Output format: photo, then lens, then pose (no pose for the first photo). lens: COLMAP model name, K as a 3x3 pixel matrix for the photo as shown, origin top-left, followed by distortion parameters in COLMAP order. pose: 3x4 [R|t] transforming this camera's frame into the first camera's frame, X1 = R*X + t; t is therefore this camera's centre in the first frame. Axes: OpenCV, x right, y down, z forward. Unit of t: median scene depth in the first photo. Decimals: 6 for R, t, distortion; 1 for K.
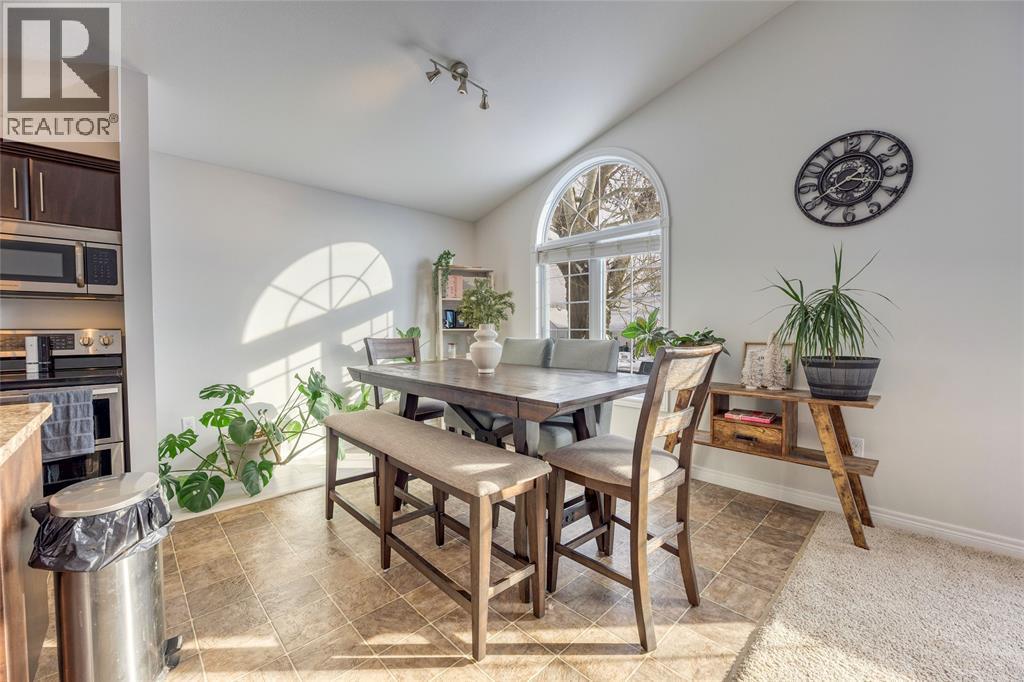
lens RADIAL K [[404.6, 0, 510.7], [0, 404.6, 339.7], [0, 0, 1]] dist [-0.016856, 0.000065]
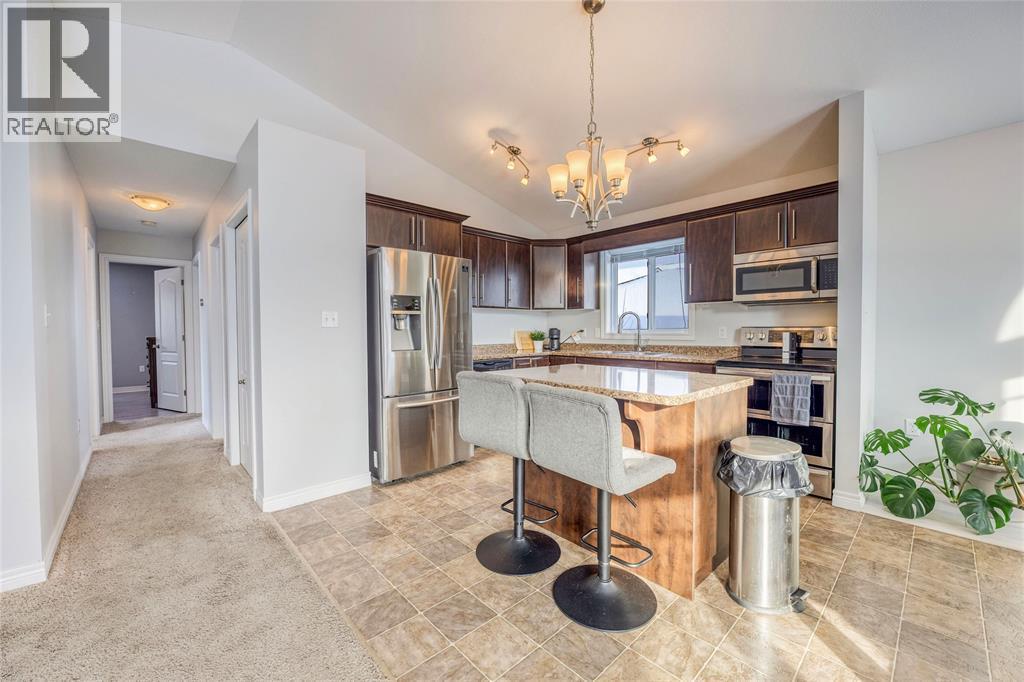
lens RADIAL K [[404.6, 0, 510.7], [0, 404.6, 339.7], [0, 0, 1]] dist [-0.016856, 0.000065]
pose [[-0.038384, 0.029141, -0.998838, 0.192758], [-0.020227, 0.999347, 0.029934, -0.004172], [0.999058, 0.021352, -0.037770, 0.090260]]
